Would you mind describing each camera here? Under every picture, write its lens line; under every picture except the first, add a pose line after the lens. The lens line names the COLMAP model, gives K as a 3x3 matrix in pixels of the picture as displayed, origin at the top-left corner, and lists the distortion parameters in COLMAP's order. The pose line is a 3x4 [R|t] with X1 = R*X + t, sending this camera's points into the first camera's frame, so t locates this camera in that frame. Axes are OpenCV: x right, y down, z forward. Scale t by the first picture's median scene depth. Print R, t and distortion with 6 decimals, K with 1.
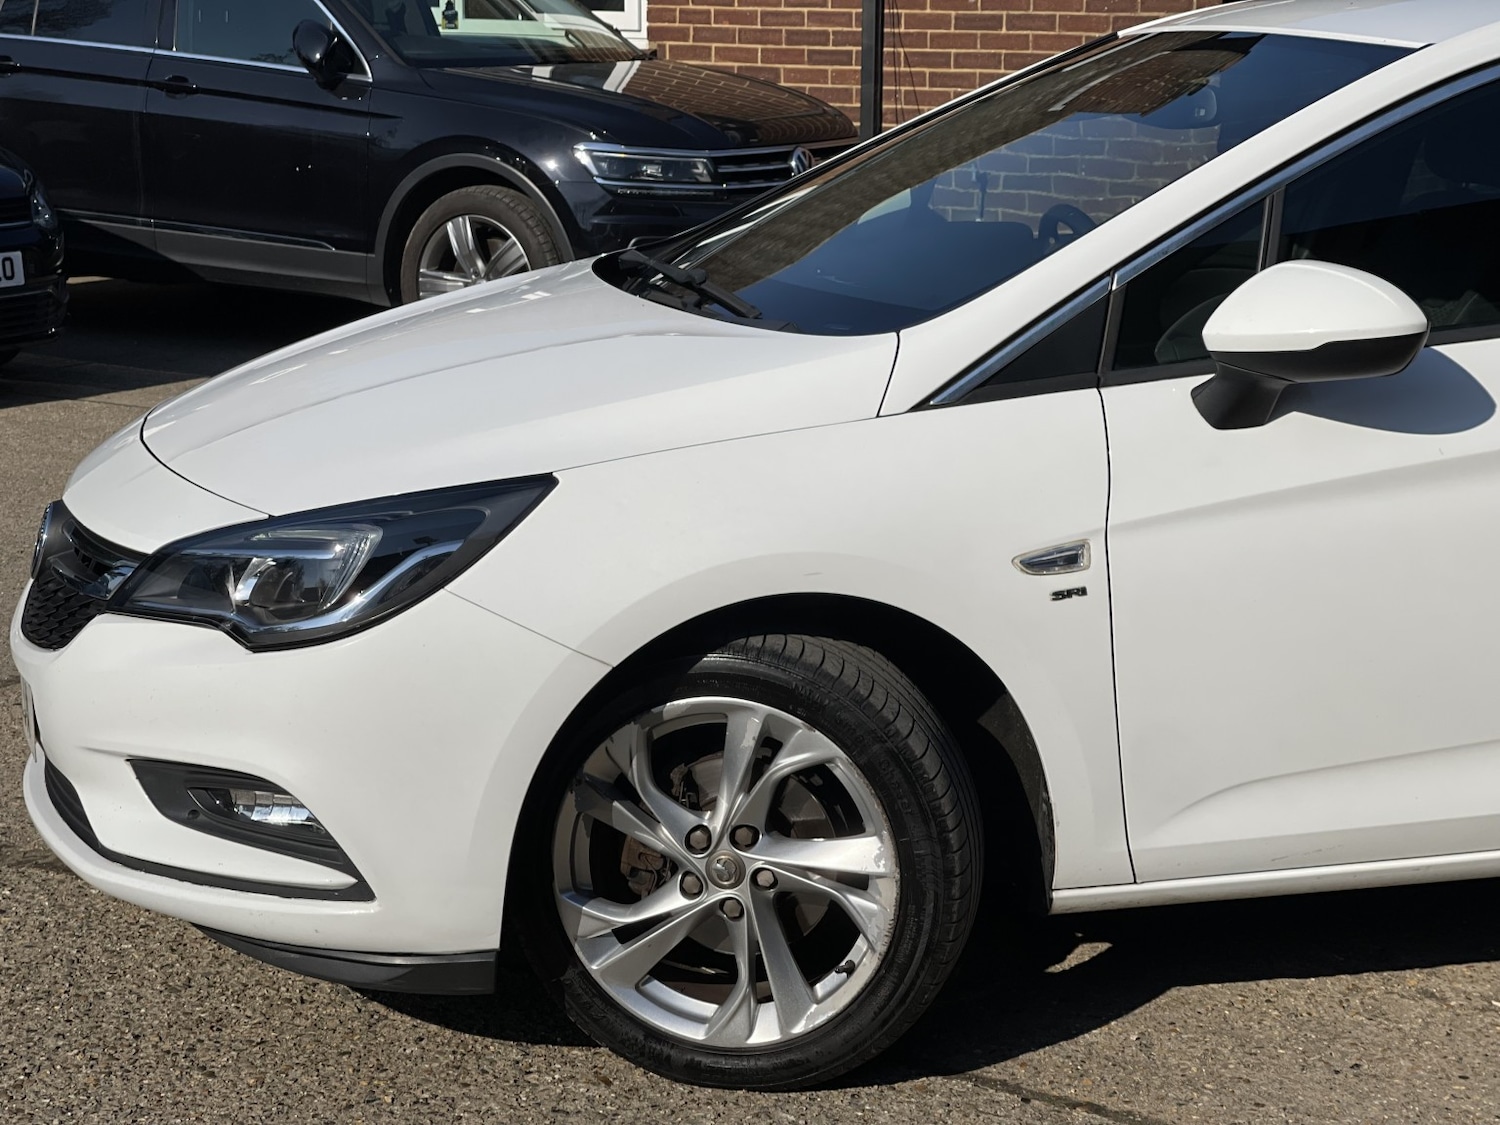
lens RADIAL K [[2795.1, 0, 749.8], [0, 2795.1, 547.3], [0, 0, 1]] dist [0.195214, 0.000000]
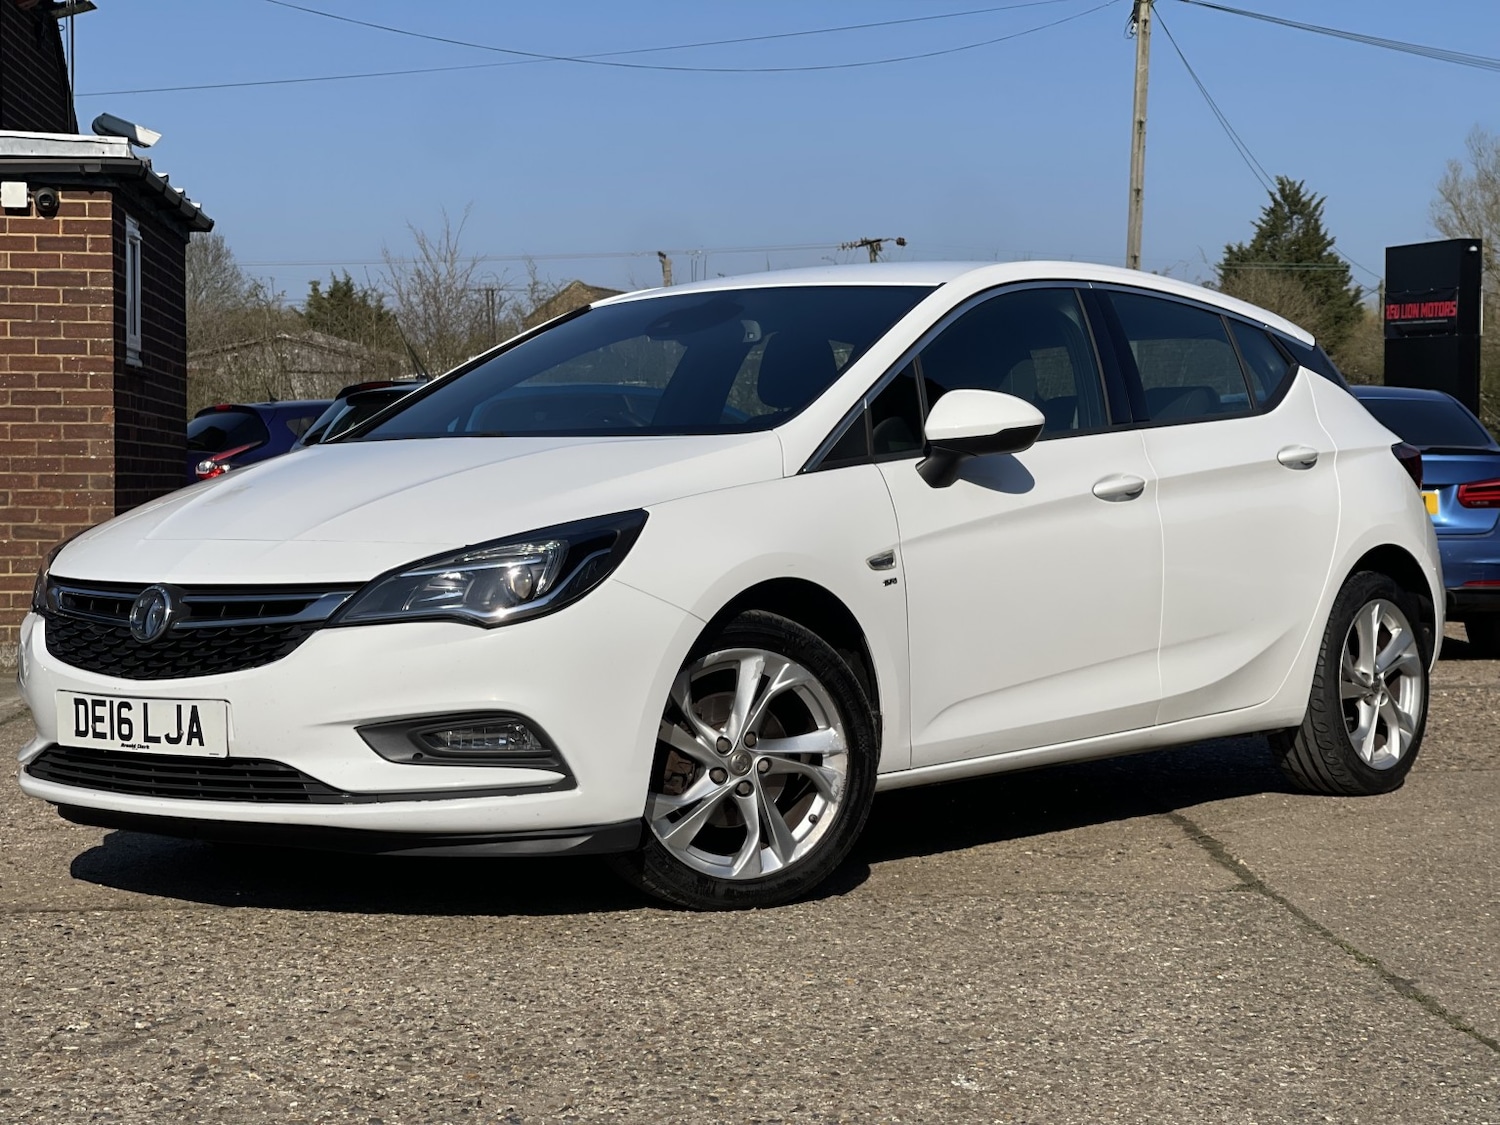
lens RADIAL K [[2795.1, 0, 746.5], [0, 2795.1, 538.8], [0, 0, 1]] dist [0.195214, 0.000000]
pose [[0.811539, -0.020005, 0.583955, -0.901590], [0.123716, 0.982637, -0.138268, 0.205561], [-0.571050, 0.184455, 0.799924, -0.269109]]
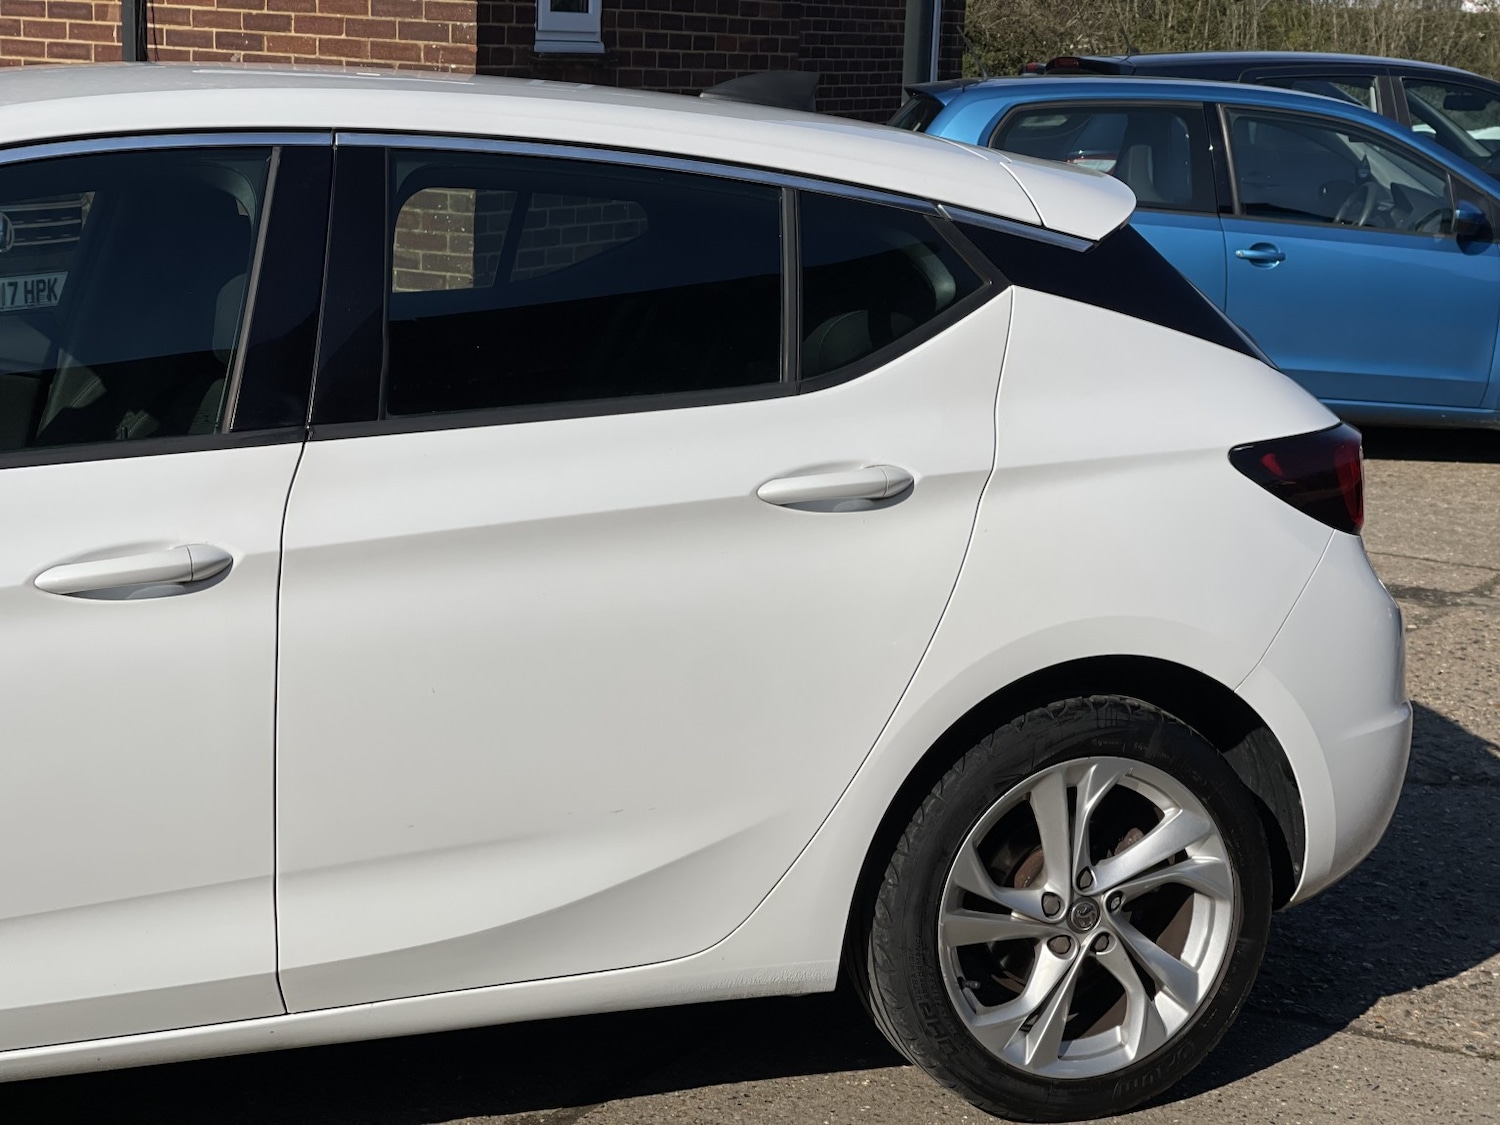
lens RADIAL K [[2795.1, 0, 763.6], [0, 2795.1, 575.8], [0, 0, 1]] dist [0.195214, 0.000000]
pose [[0.993624, 0.009058, 0.112385, 0.457252], [-0.008114, 0.999928, -0.008852, -0.040683], [-0.112457, 0.007884, 0.993625, 0.102500]]
